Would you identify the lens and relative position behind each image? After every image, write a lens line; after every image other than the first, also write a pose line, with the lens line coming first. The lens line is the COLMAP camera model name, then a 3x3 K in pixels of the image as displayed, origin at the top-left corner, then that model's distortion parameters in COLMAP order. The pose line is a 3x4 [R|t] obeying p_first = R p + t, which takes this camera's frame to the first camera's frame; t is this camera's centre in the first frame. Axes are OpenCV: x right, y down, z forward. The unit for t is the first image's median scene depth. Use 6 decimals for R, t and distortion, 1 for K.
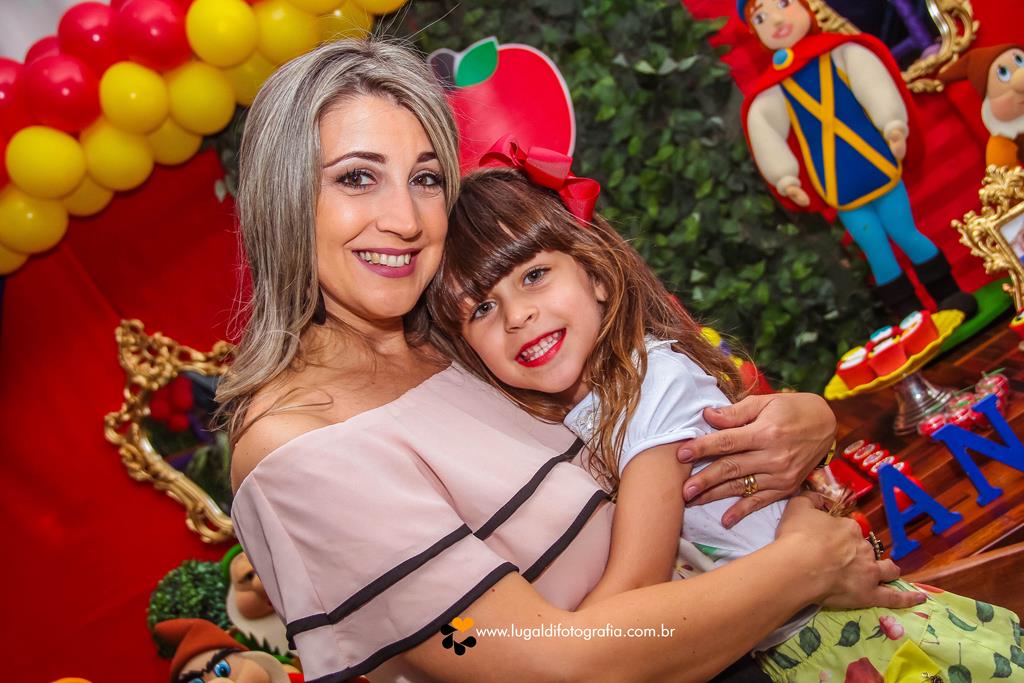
lens RADIAL K [[1312.3, 0, 505.9], [0, 1312.3, 358.3], [0, 0, 1]] dist [0.125998, 0.000000]
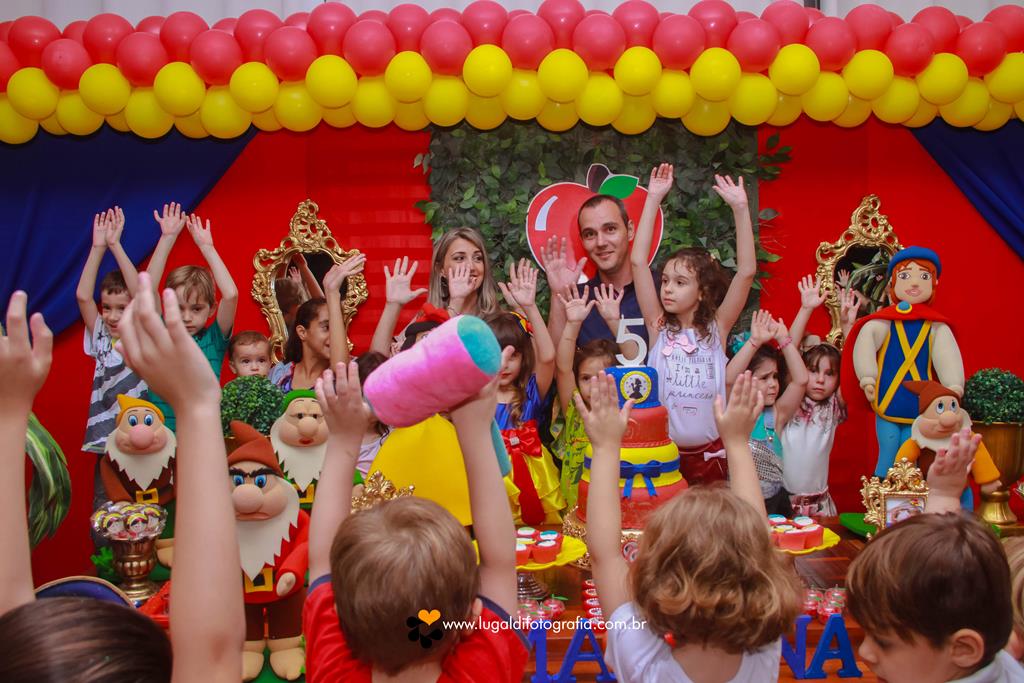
lens RADIAL K [[866.0, 0, 511.5], [0, 866.0, 341.0], [0, 0, 1]] dist [-0.145748, 0.072886]
pose [[0.834743, 0.549541, 0.034762, -0.059116], [-0.548755, 0.835446, -0.029969, 0.006415], [-0.045511, 0.005941, 0.998946, 0.084800]]
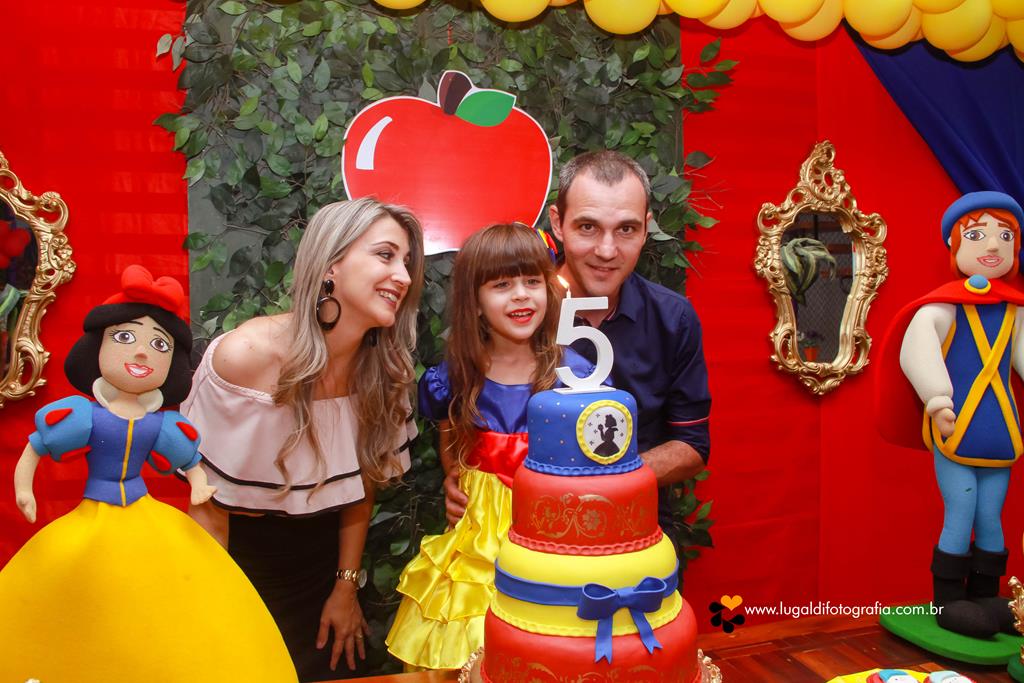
lens RADIAL K [[866.0, 0, 520.0], [0, 866.0, 337.6], [0, 0, 1]] dist [-0.145748, 0.072886]
pose [[0.799945, 0.544055, 0.253165, -0.067256], [-0.511295, 0.838807, -0.187032, 0.012438], [-0.314112, 0.020174, 0.949171, 0.428967]]
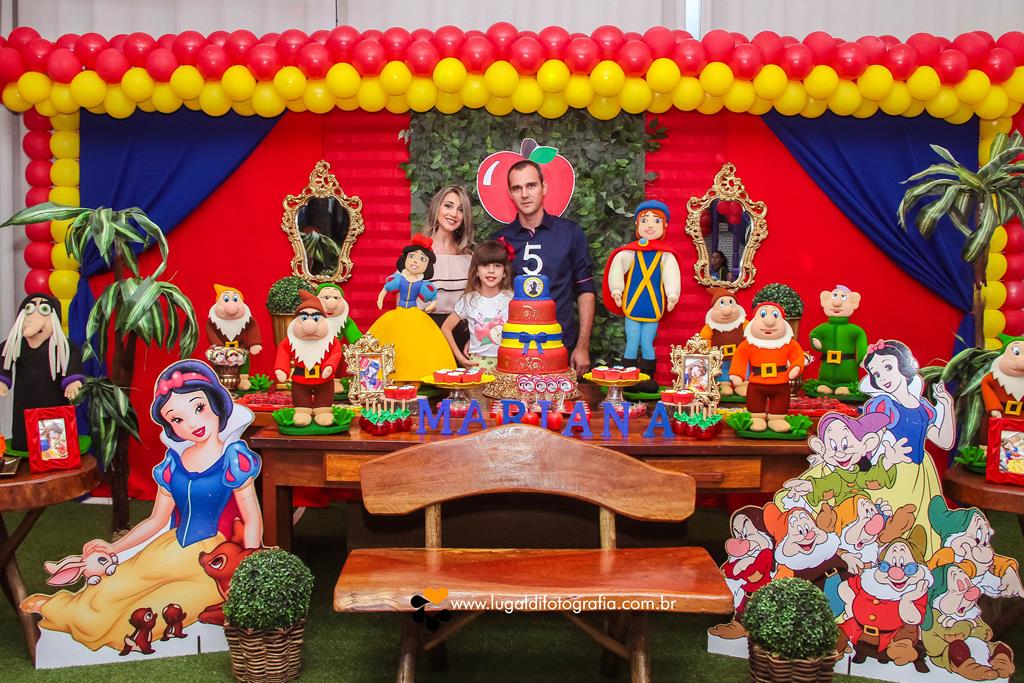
lens RADIAL K [[910.4, 0, 458.6], [0, 910.4, 307.3], [0, 0, 1]] dist [-0.134181, 0.060969]
pose [[0.823135, 0.567742, 0.010887, -0.011690], [-0.567840, 0.823065, 0.011041, 0.023721], [-0.002692, -0.015271, 0.999880, -0.368624]]
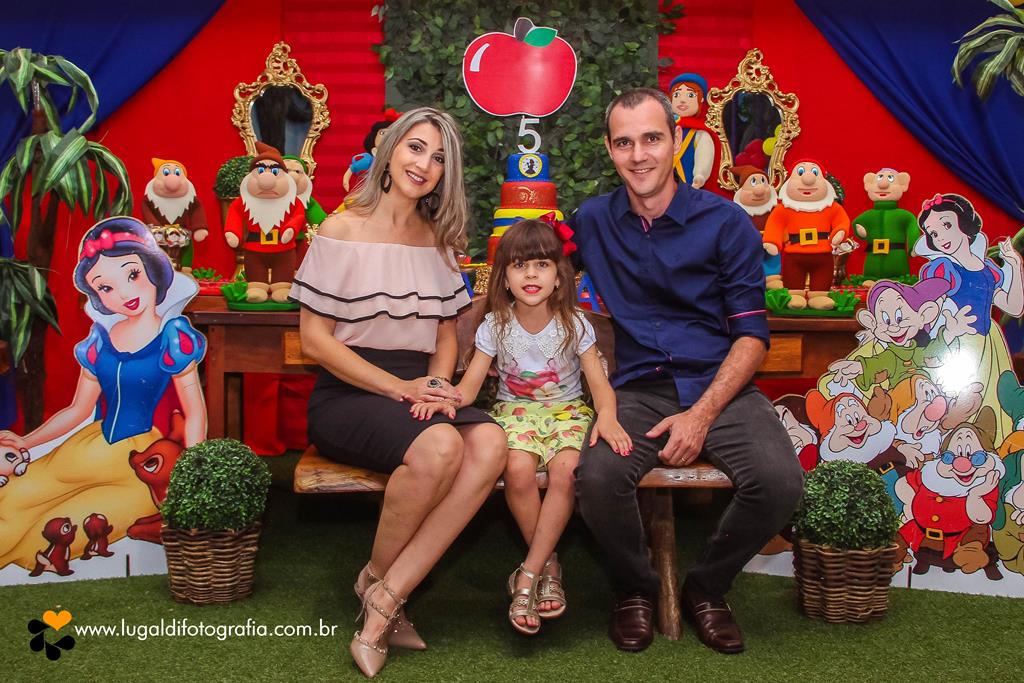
lens RADIAL K [[1059.3, 0, 488.7], [0, 1059.3, 284.0], [0, 0, 1]] dist [-0.116479, 0.000000]
pose [[0.821129, 0.569440, 0.038529, 0.052854], [-0.568184, 0.821969, -0.039175, 0.131626], [-0.053977, 0.010276, 0.998489, -0.352718]]
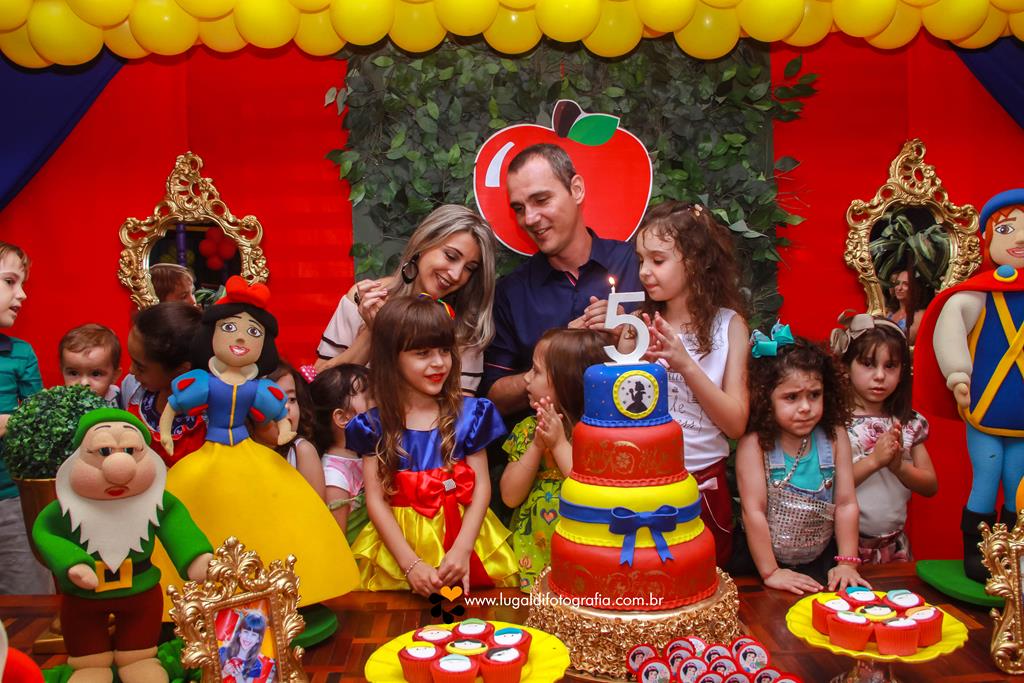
lens RADIAL K [[866.0, 0, 500.9], [0, 866.0, 337.3], [0, 0, 1]] dist [-0.145748, 0.072886]
pose [[0.841608, 0.536510, 0.062075, -0.038123], [-0.534213, 0.843842, -0.050466, -0.001665], [-0.079457, 0.009311, 0.996795, 0.305386]]
